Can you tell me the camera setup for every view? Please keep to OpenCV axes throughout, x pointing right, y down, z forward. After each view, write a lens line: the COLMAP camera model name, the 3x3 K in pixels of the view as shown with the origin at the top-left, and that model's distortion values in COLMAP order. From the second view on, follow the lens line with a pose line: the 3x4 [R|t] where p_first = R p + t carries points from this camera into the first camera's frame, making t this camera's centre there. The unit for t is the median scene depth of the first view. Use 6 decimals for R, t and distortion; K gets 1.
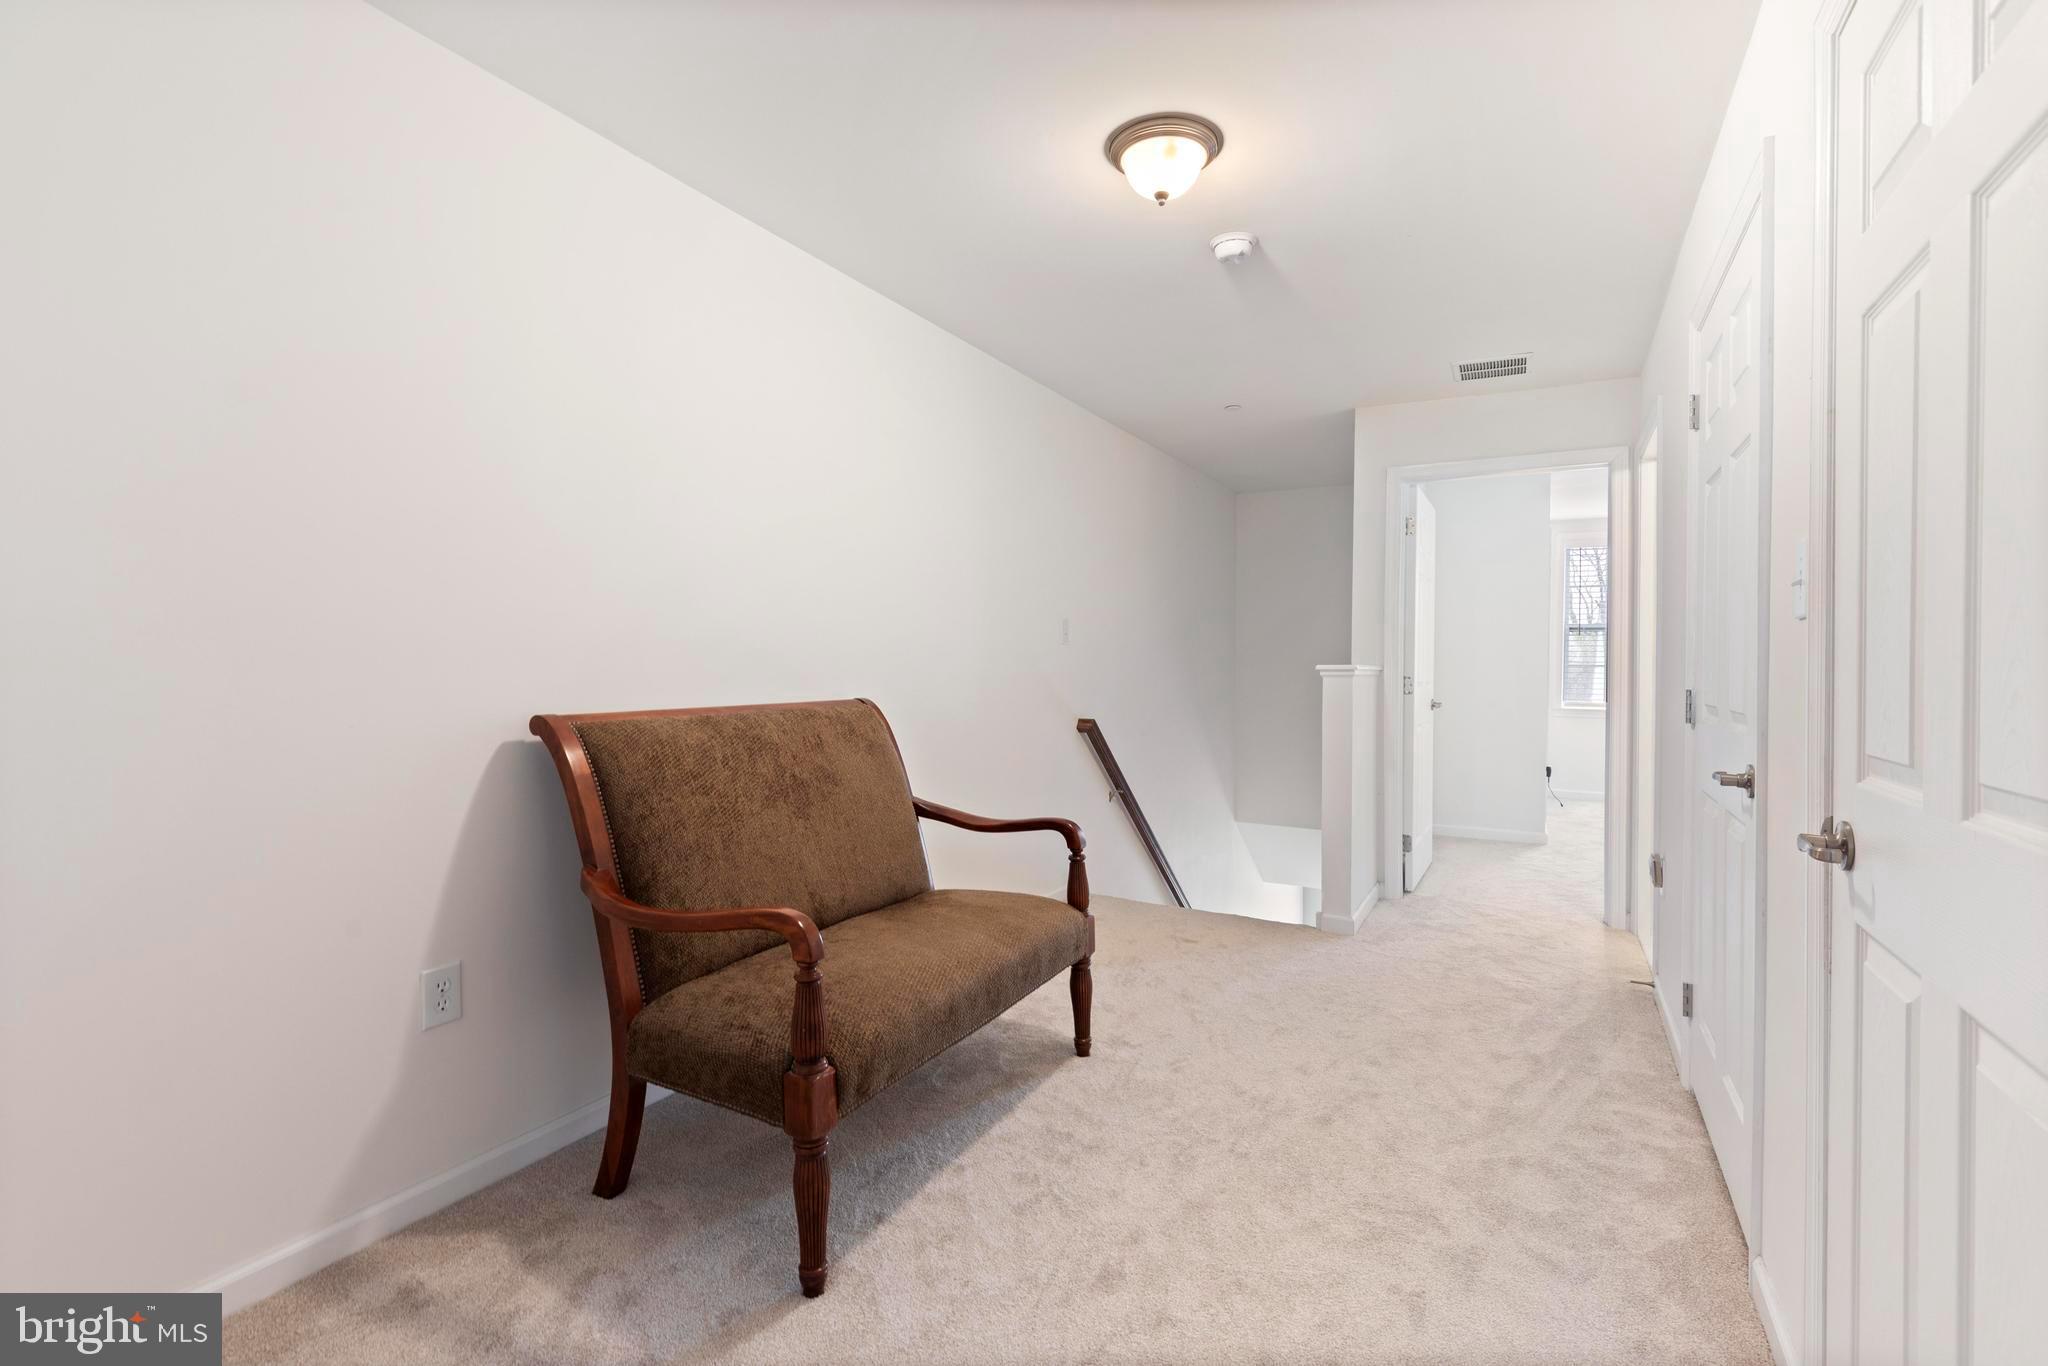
lens RADIAL K [[935.0, 0, 1024.9], [0, 935.0, 663.1], [0, 0, 1]] dist [0.000929, 0.000150]
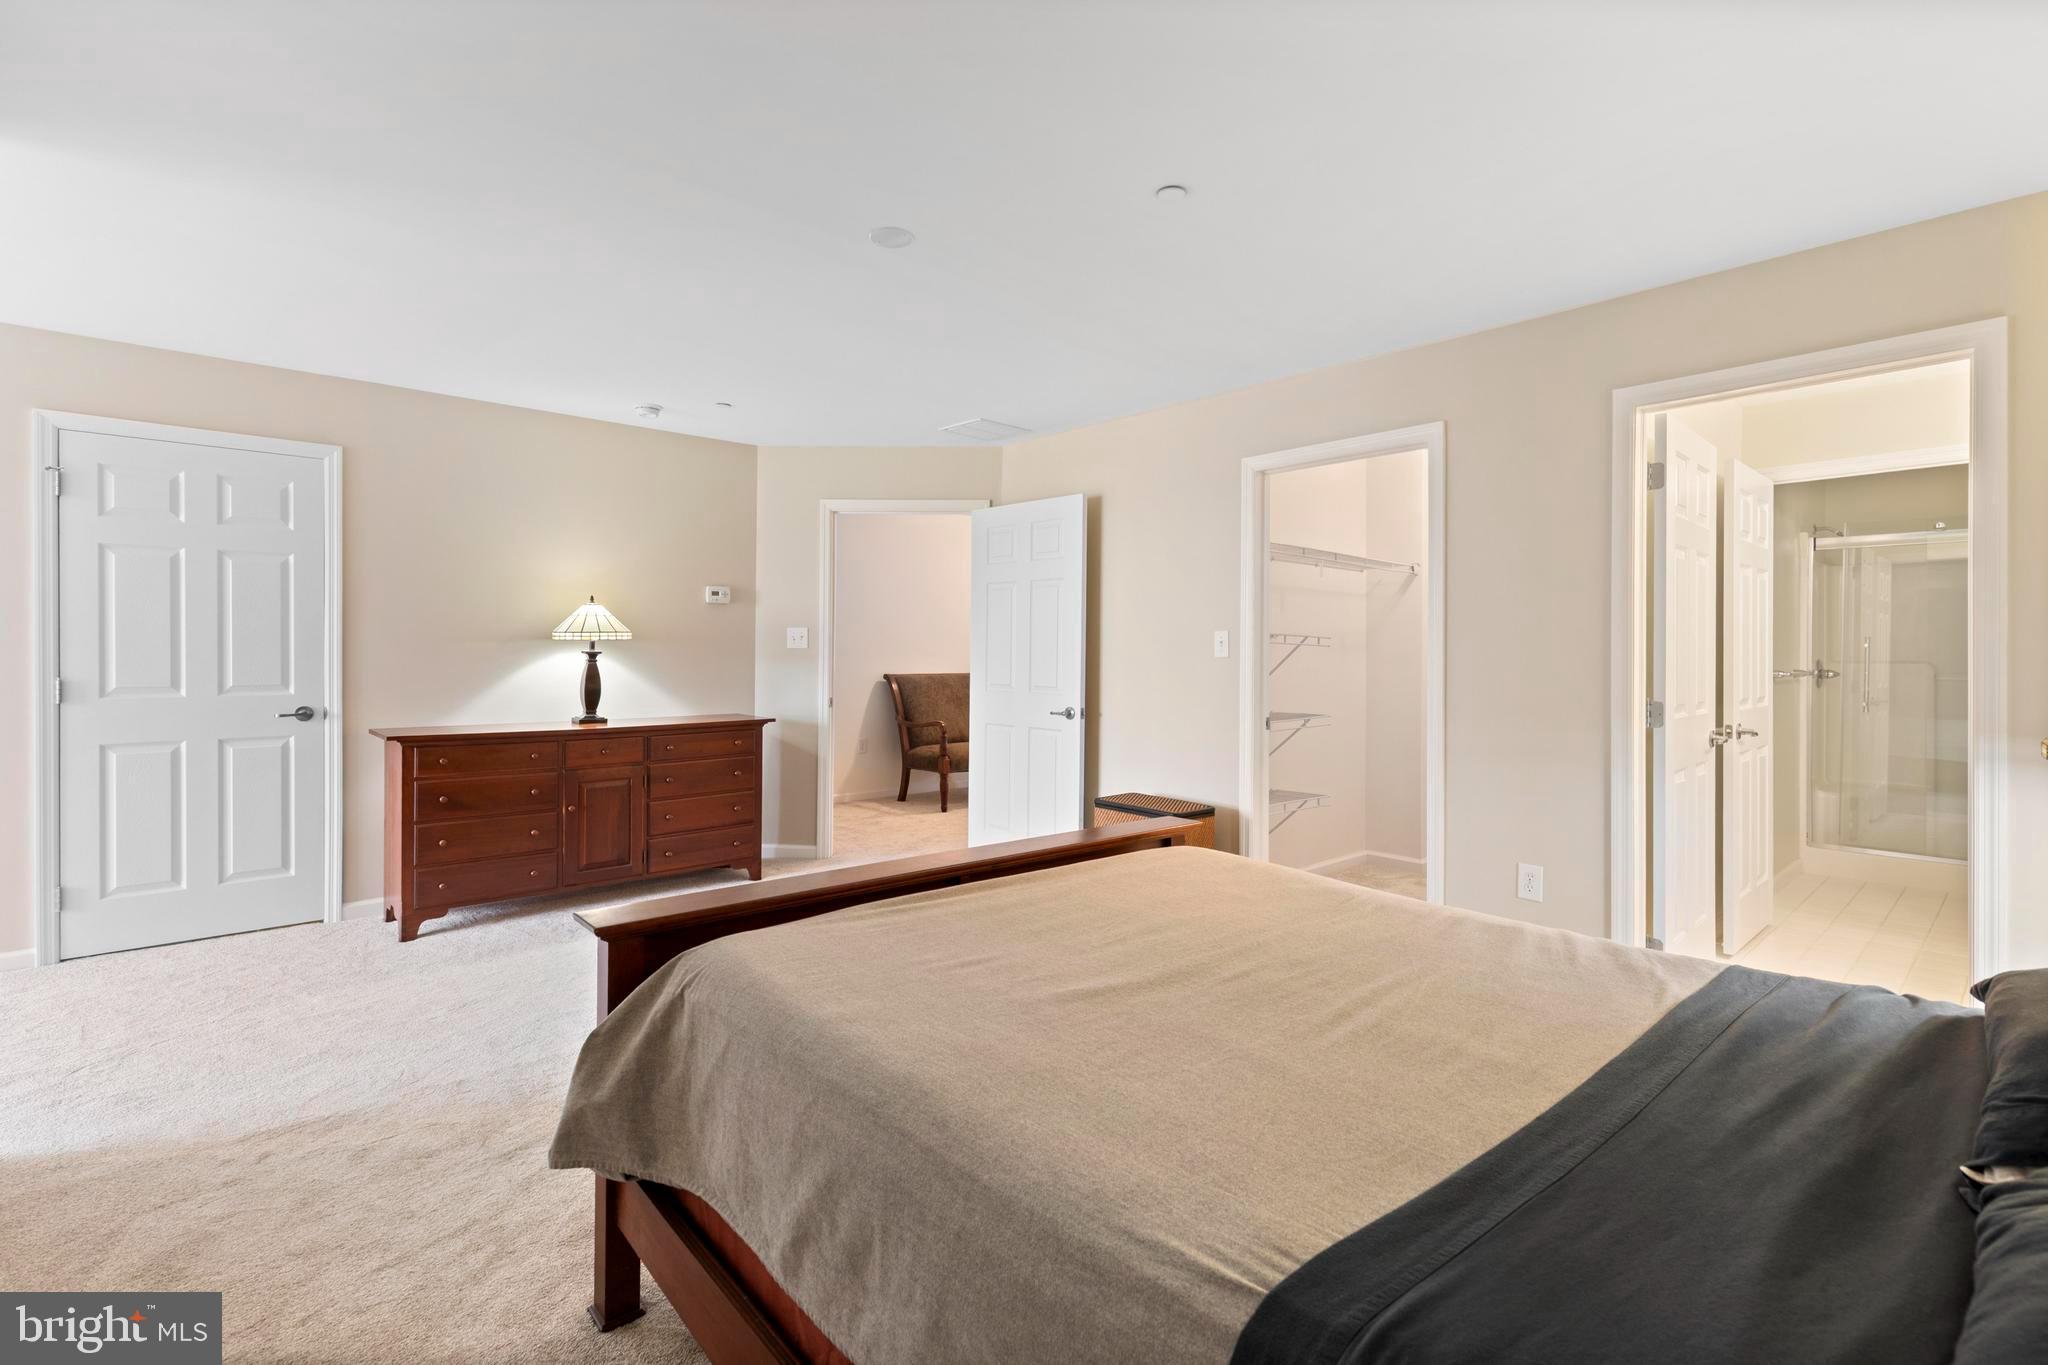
lens RADIAL K [[935.0, 0, 1024.9], [0, 935.0, 662.6], [0, 0, 1]] dist [0.000929, 0.000150]
pose [[0.944118, 0.004605, -0.329575, 1.223050], [-0.007203, 0.999952, -0.006660, 0.032477], [0.329528, 0.008662, 0.944106, -2.318502]]
